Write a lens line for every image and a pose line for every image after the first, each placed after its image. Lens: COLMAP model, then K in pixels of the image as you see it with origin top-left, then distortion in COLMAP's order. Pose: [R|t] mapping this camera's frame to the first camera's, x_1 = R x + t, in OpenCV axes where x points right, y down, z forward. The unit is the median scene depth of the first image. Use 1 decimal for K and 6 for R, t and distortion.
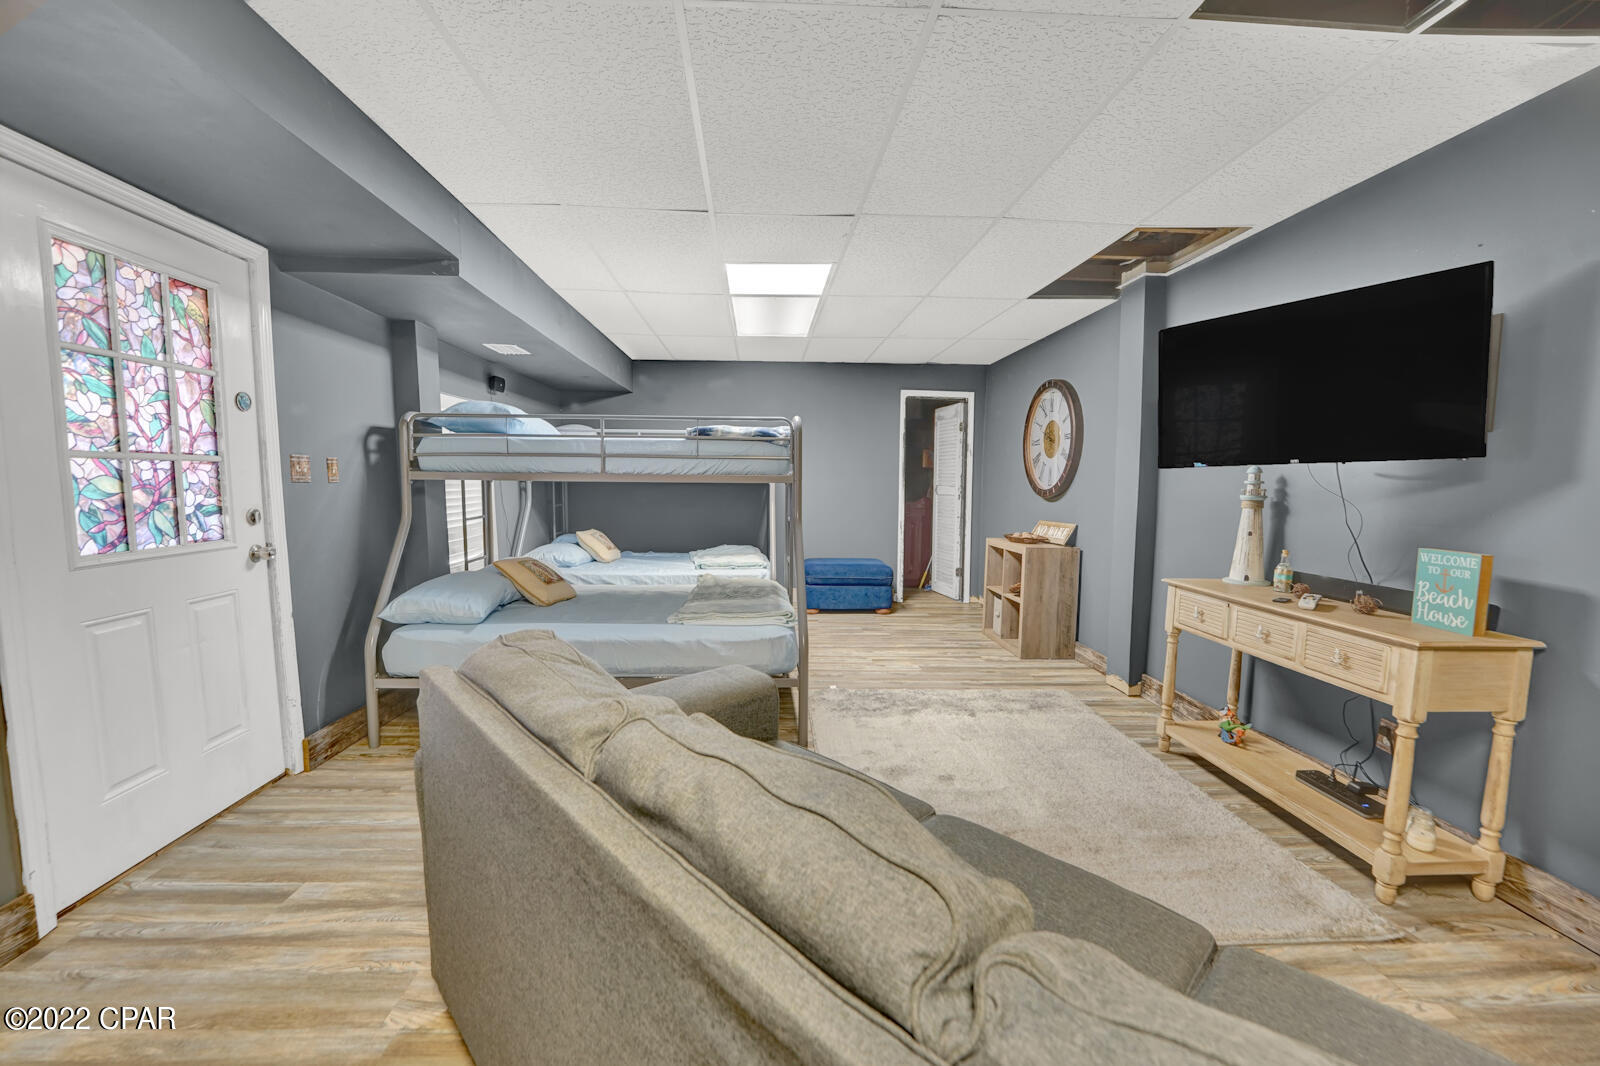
lens RADIAL K [[650.0, 0, 792.2], [0, 650.0, 537.8], [0, 0, 1]] dist [-0.034285, 0.004809]
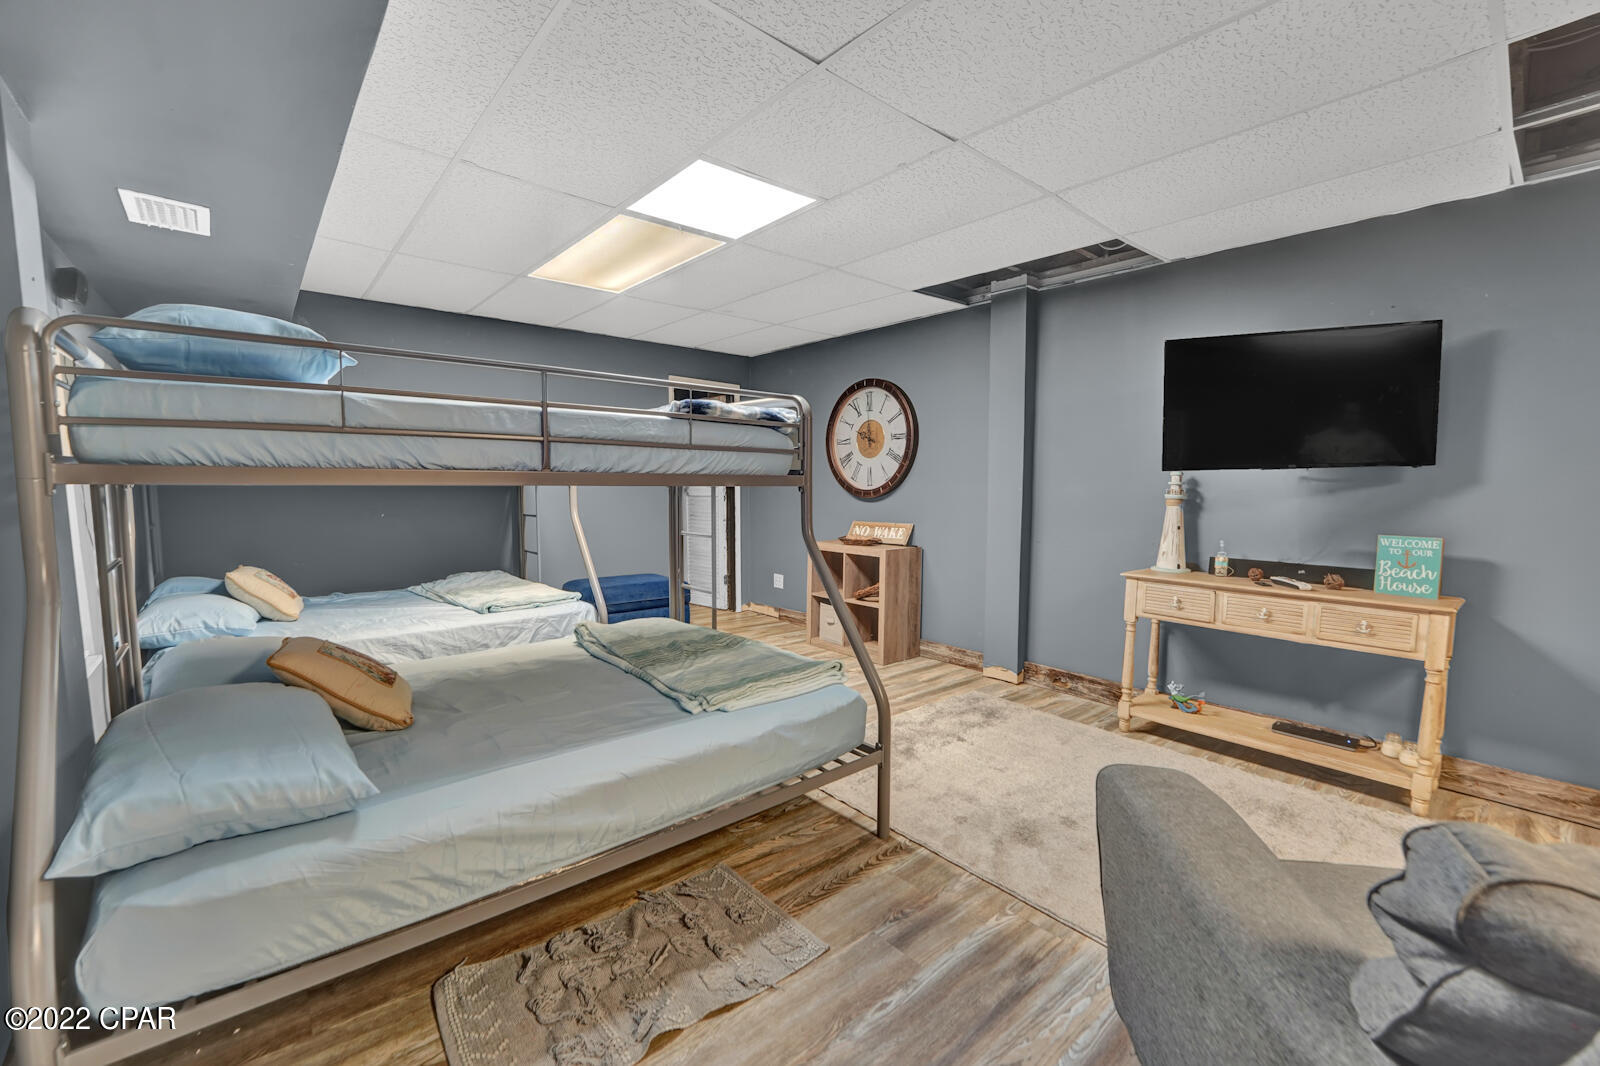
lens RADIAL K [[650.0, 0, 792.2], [0, 650.0, 537.8], [0, 0, 1]] dist [-0.034285, 0.004809]
pose [[0.793824, -0.054636, 0.605689, -0.459648], [0.052939, 0.998384, 0.020677, -0.042225], [-0.605839, 0.015651, 0.795433, 0.427236]]
